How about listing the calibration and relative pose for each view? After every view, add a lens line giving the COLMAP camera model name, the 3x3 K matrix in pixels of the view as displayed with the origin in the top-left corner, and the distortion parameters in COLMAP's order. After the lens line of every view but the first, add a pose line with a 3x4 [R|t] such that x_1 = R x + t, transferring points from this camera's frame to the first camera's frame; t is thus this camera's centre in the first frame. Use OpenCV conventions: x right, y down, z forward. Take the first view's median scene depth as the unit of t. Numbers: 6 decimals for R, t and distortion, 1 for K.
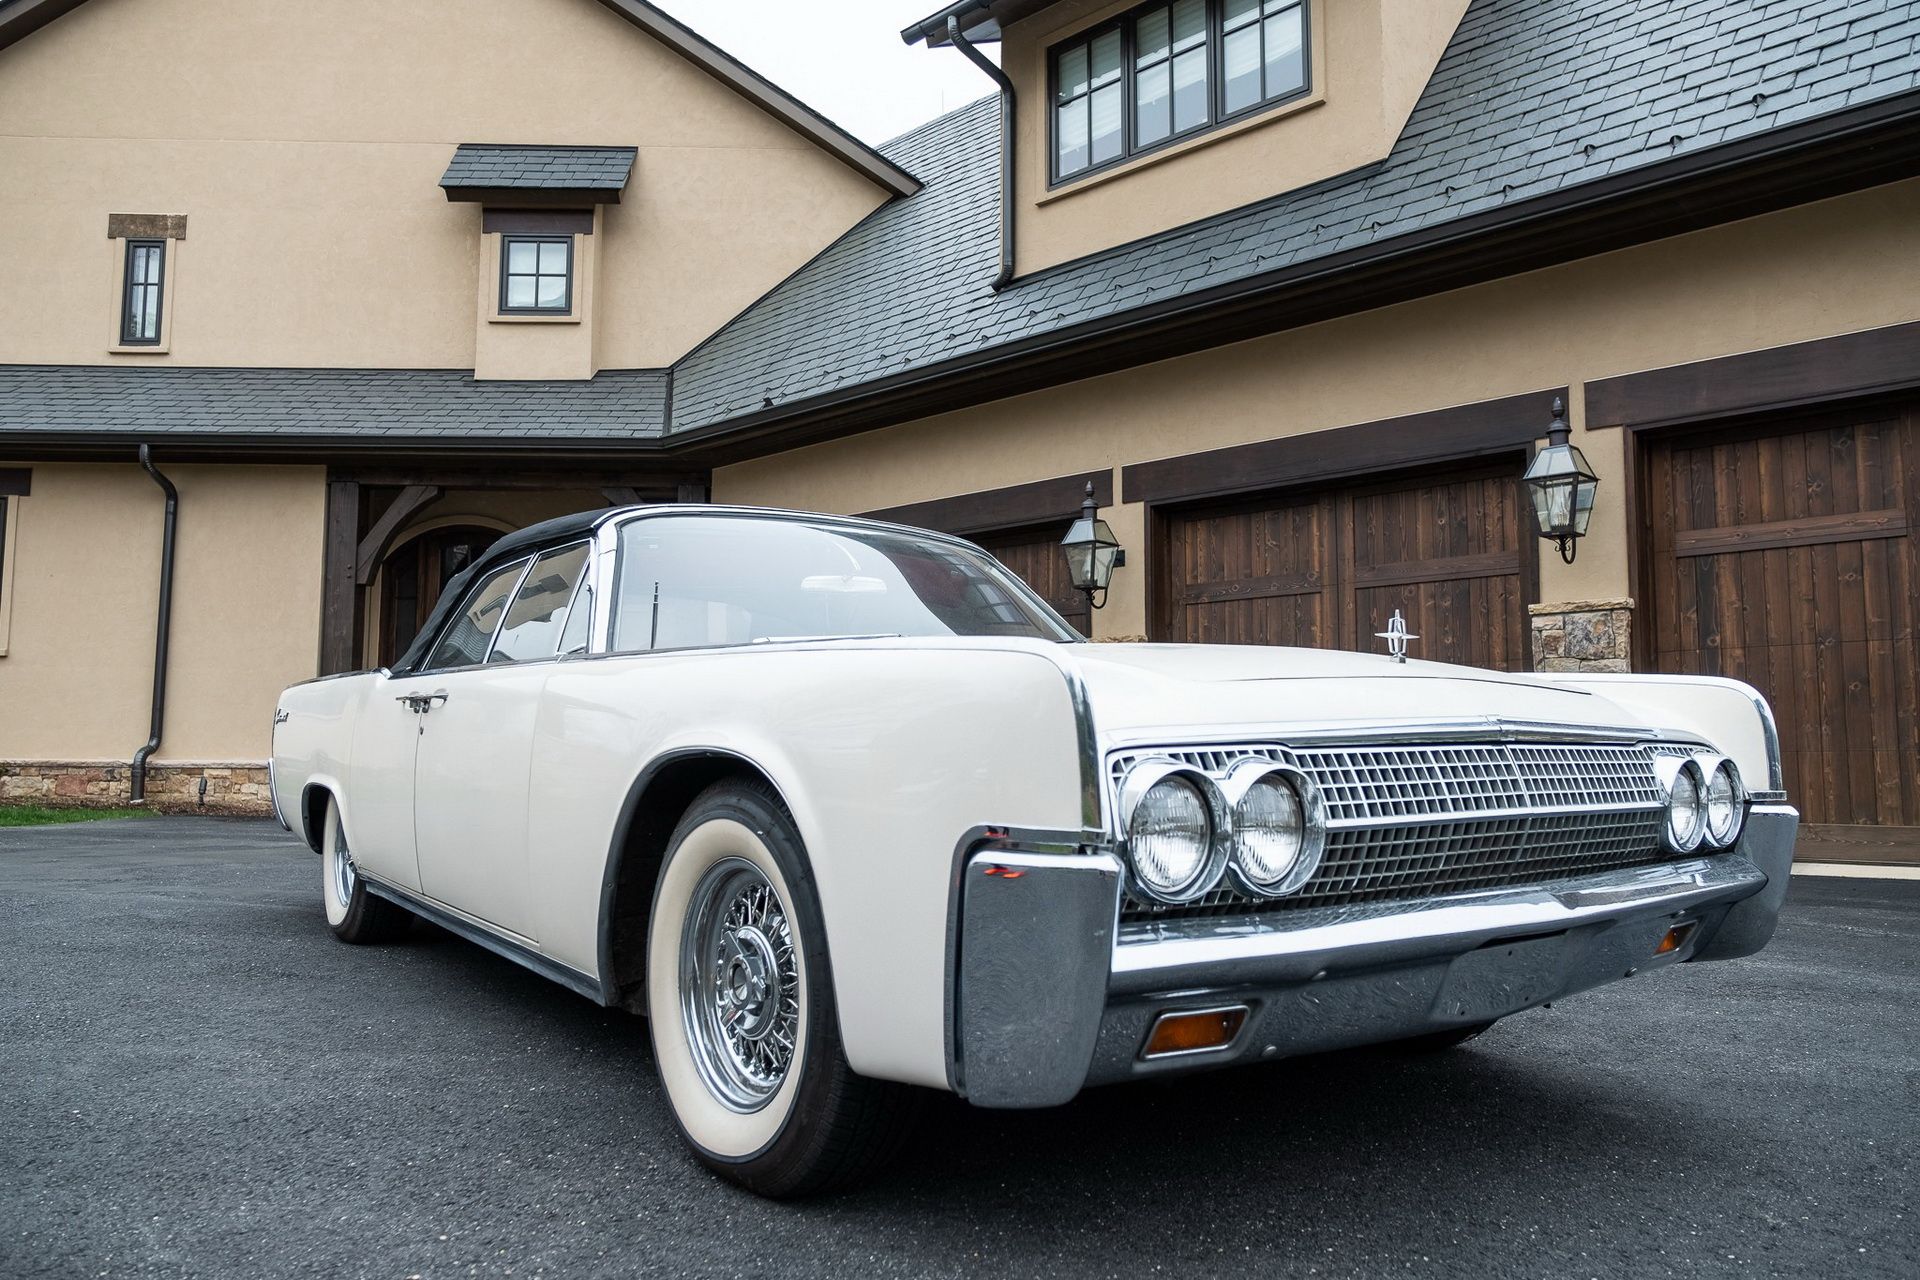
lens RADIAL K [[1361.7, 0, 989.1], [0, 1361.7, 630.4], [0, 0, 1]] dist [-0.007396, 0.009025]
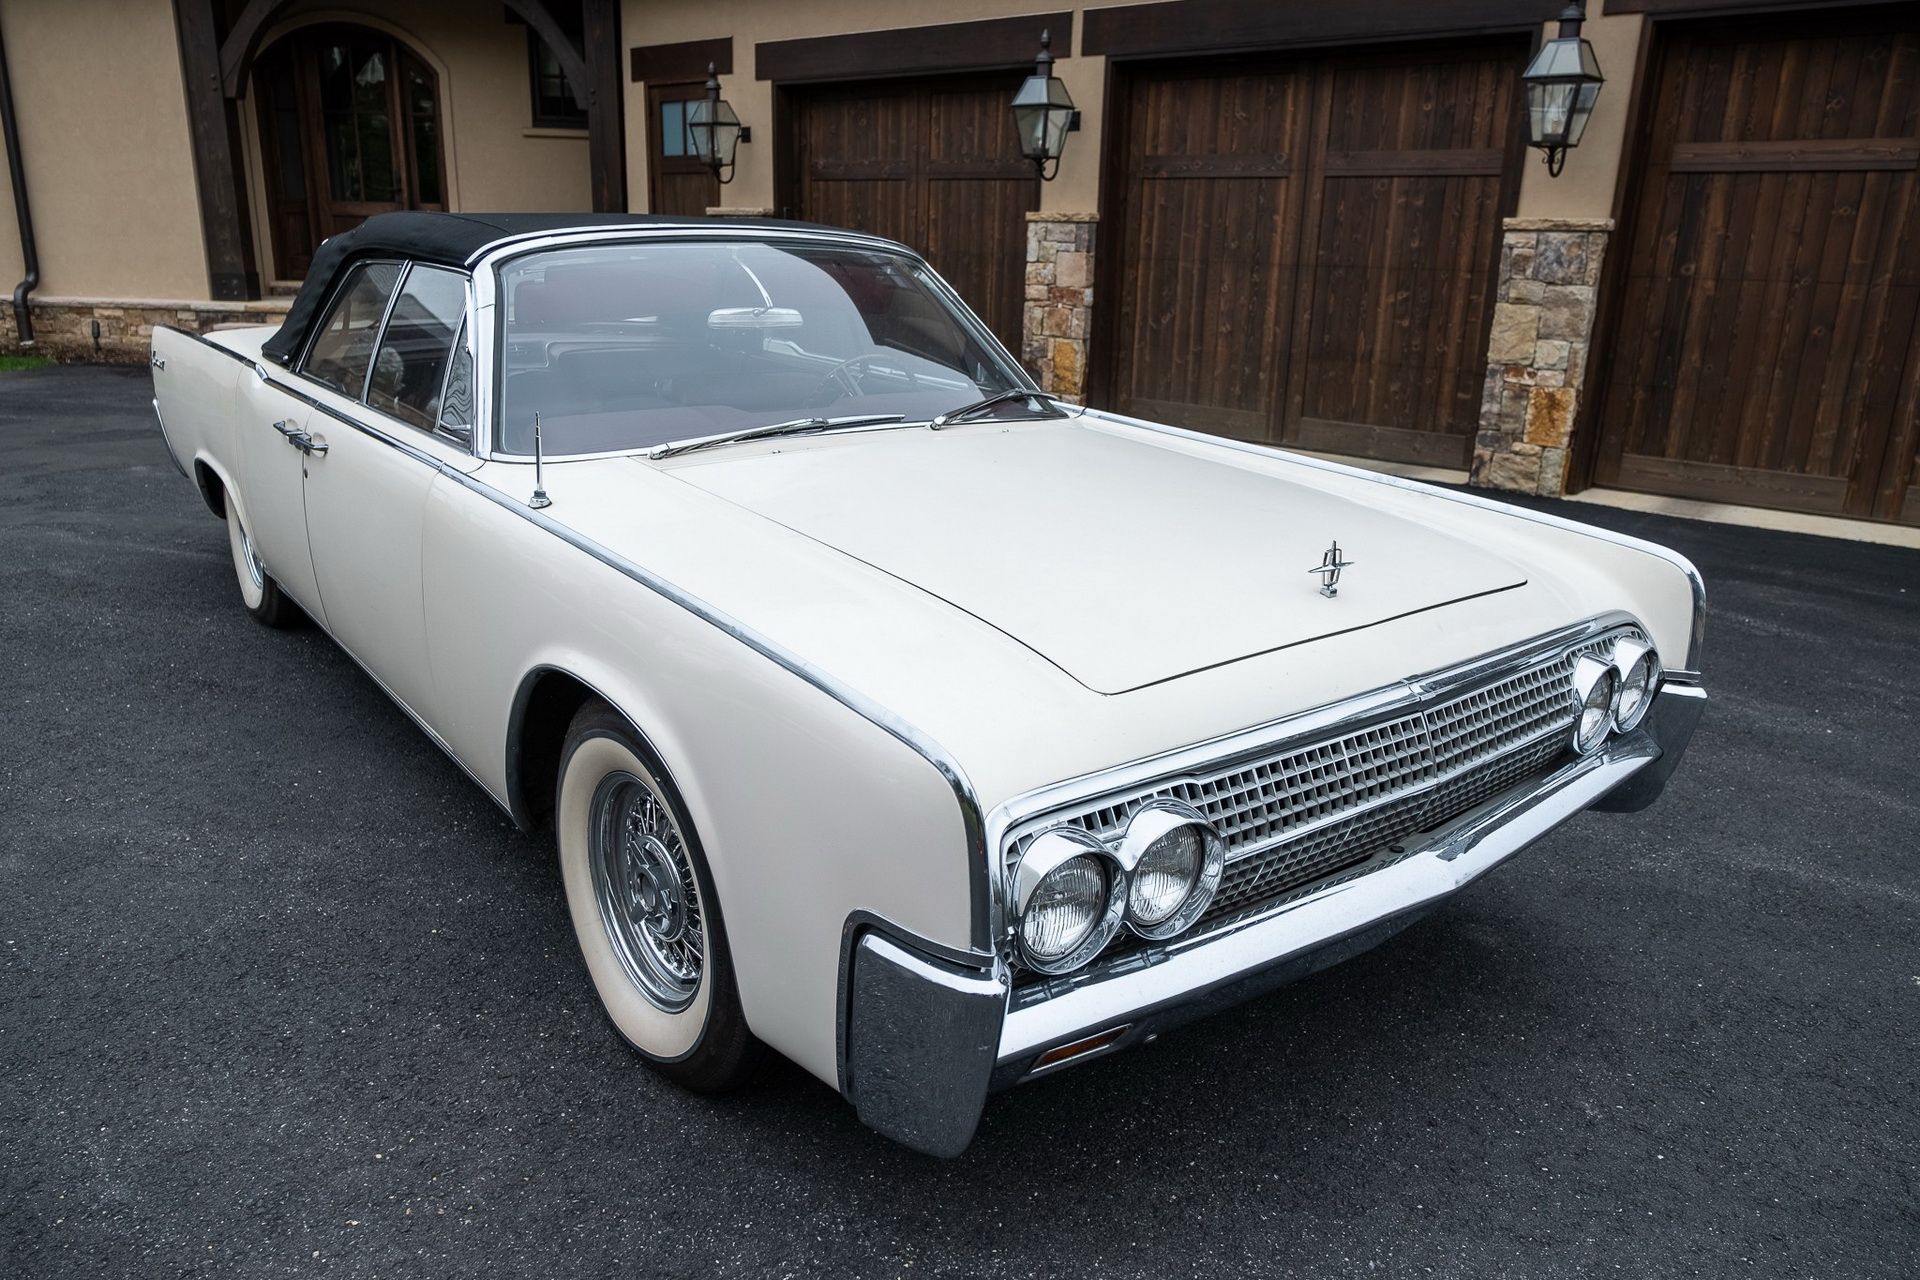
lens RADIAL K [[1361.7, 0, 989.1], [0, 1361.7, 630.4], [0, 0, 1]] dist [-0.007396, 0.009025]
pose [[0.998891, 0.019402, 0.042900, 0.007776], [-0.034140, 0.925935, 0.376137, -0.098093], [-0.032425, -0.377184, 0.925570, 0.038131]]
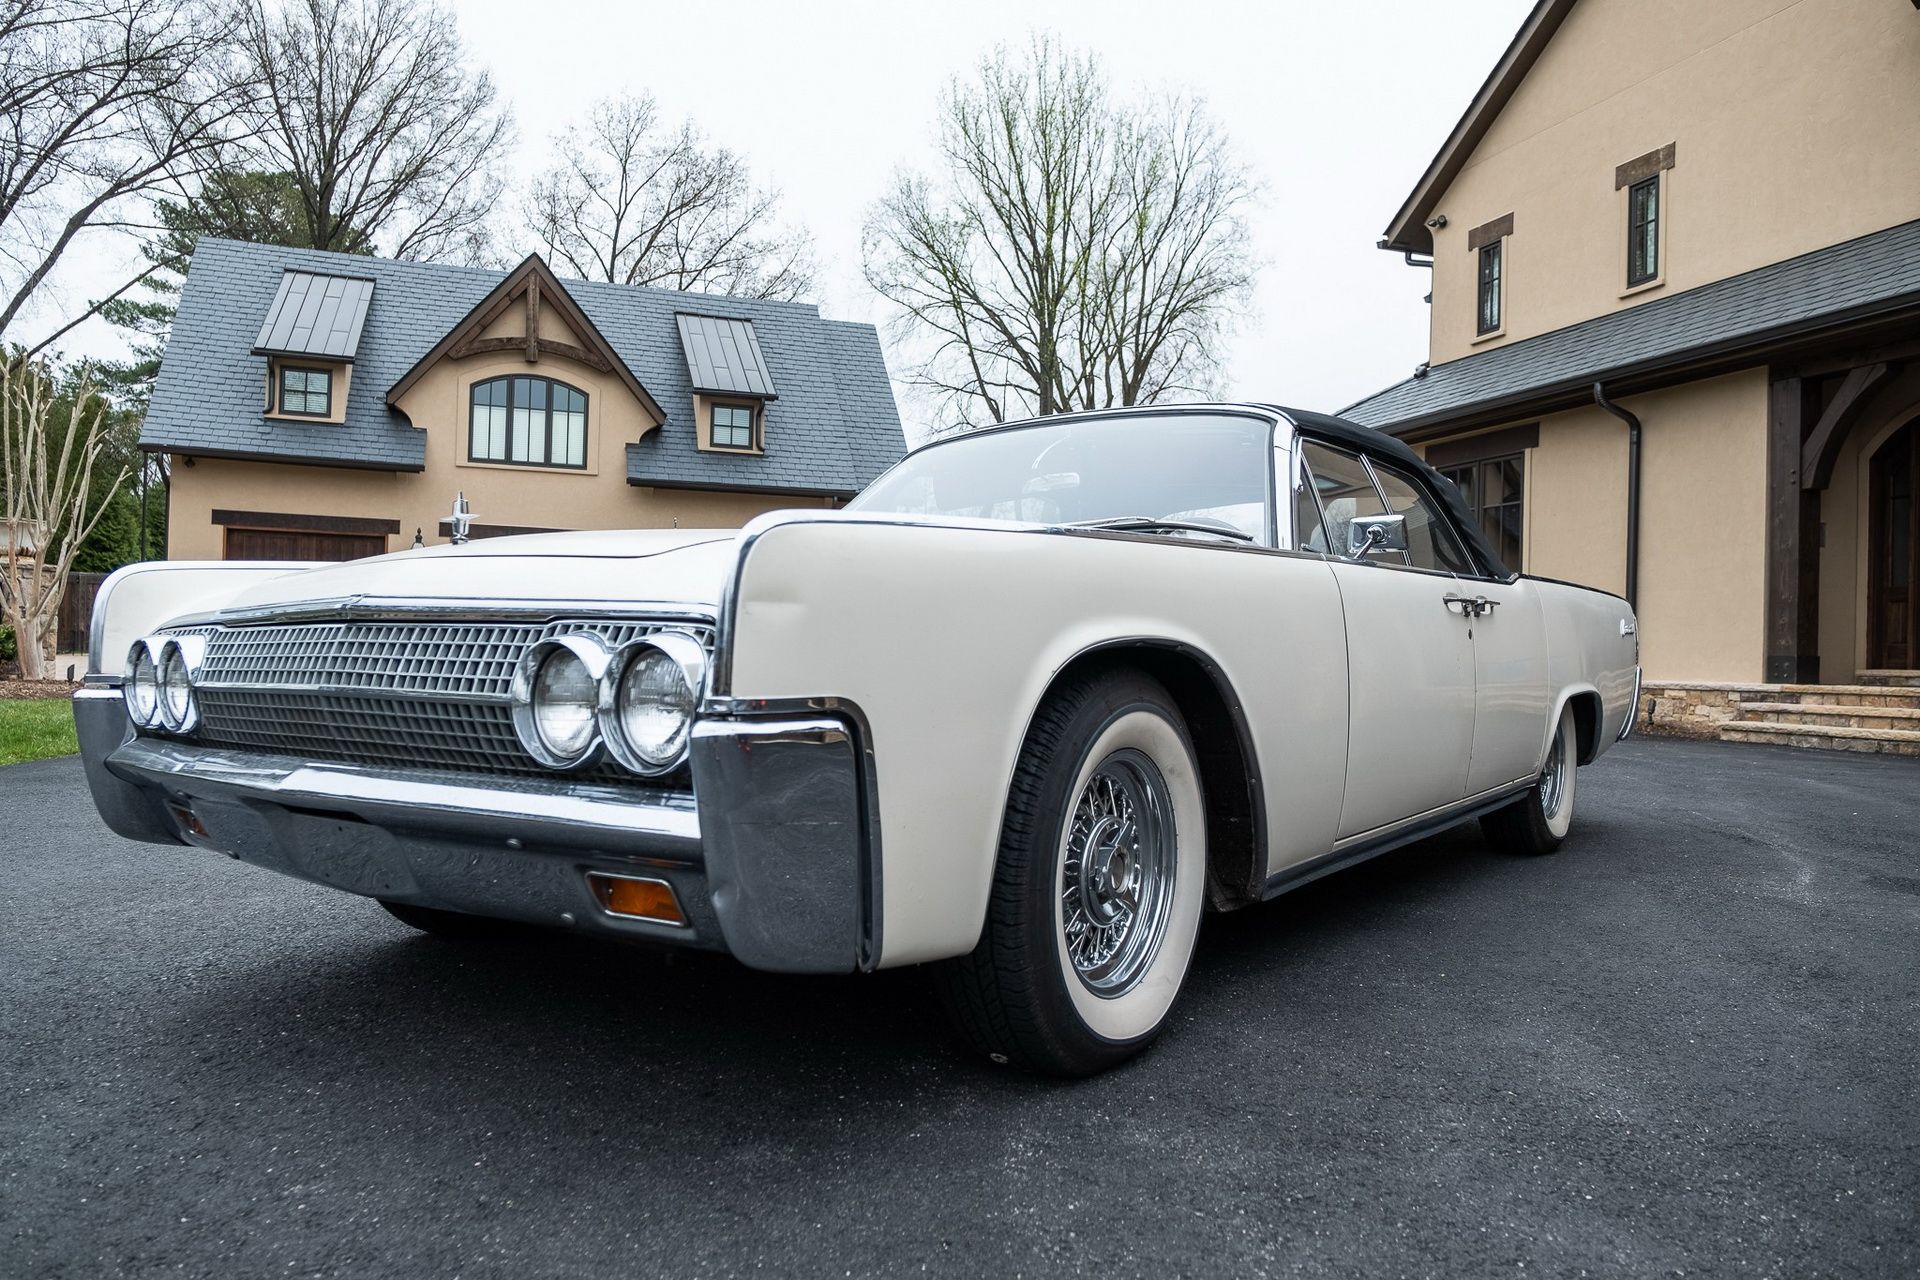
lens RADIAL K [[1399.6, 0, 961.4], [0, 1399.6, 641.4], [0, 0, 1]] dist [-0.002527, 0.001196]
pose [[0.250499, -0.013247, -0.968026, 0.453417], [0.071432, 0.997434, 0.004835, 0.034186], [0.965478, -0.070359, 0.250802, 0.338563]]
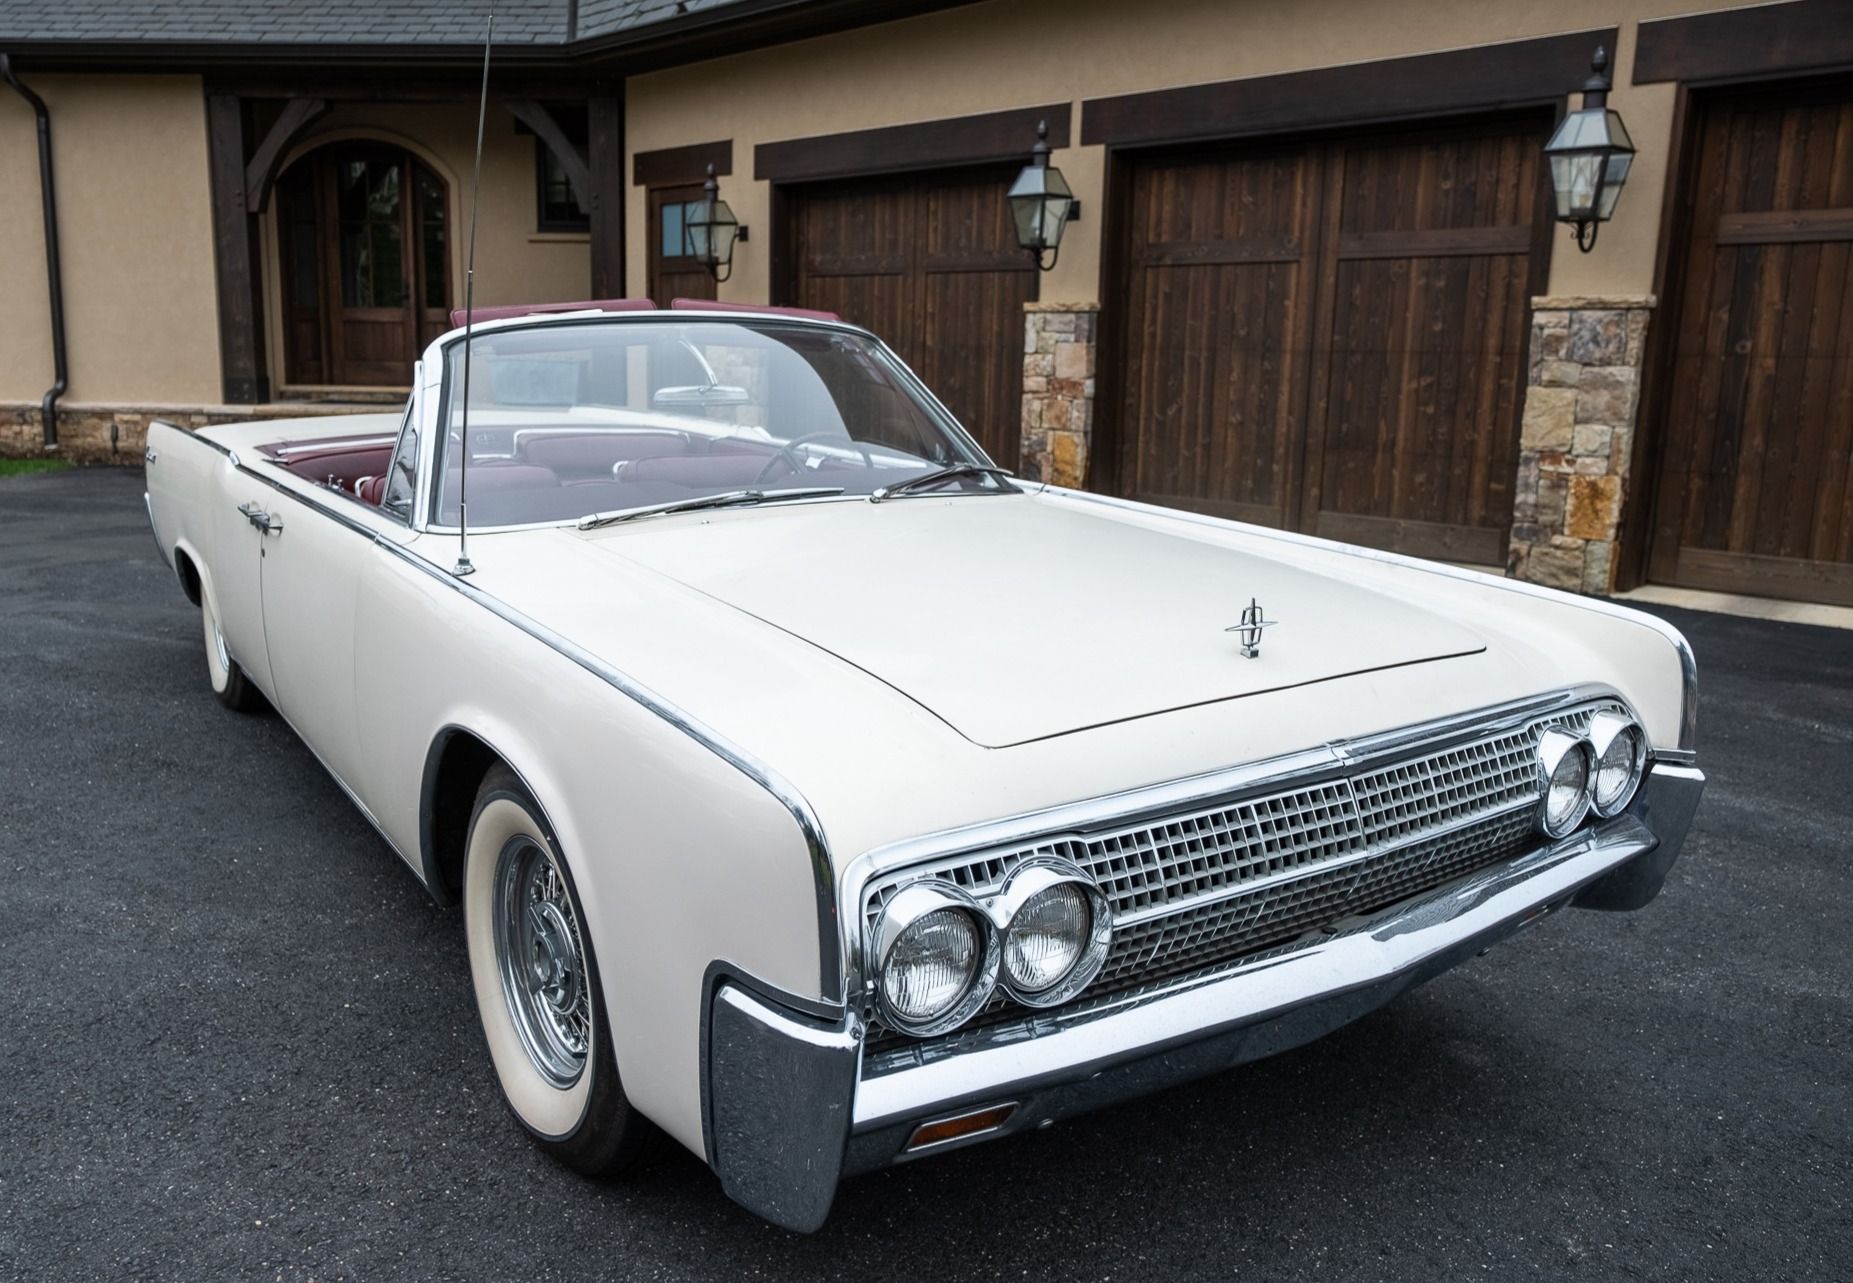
lens RADIAL K [[1454.0, 0, 857.5], [0, 1454.0, 590.6], [0, 0, 1]] dist [-0.009383, 0.010989]
pose [[0.997275, 0.026454, -0.068870, 0.034261], [-0.006679, 0.962043, 0.272817, -0.090627], [0.073473, -0.271614, 0.959598, 0.023290]]
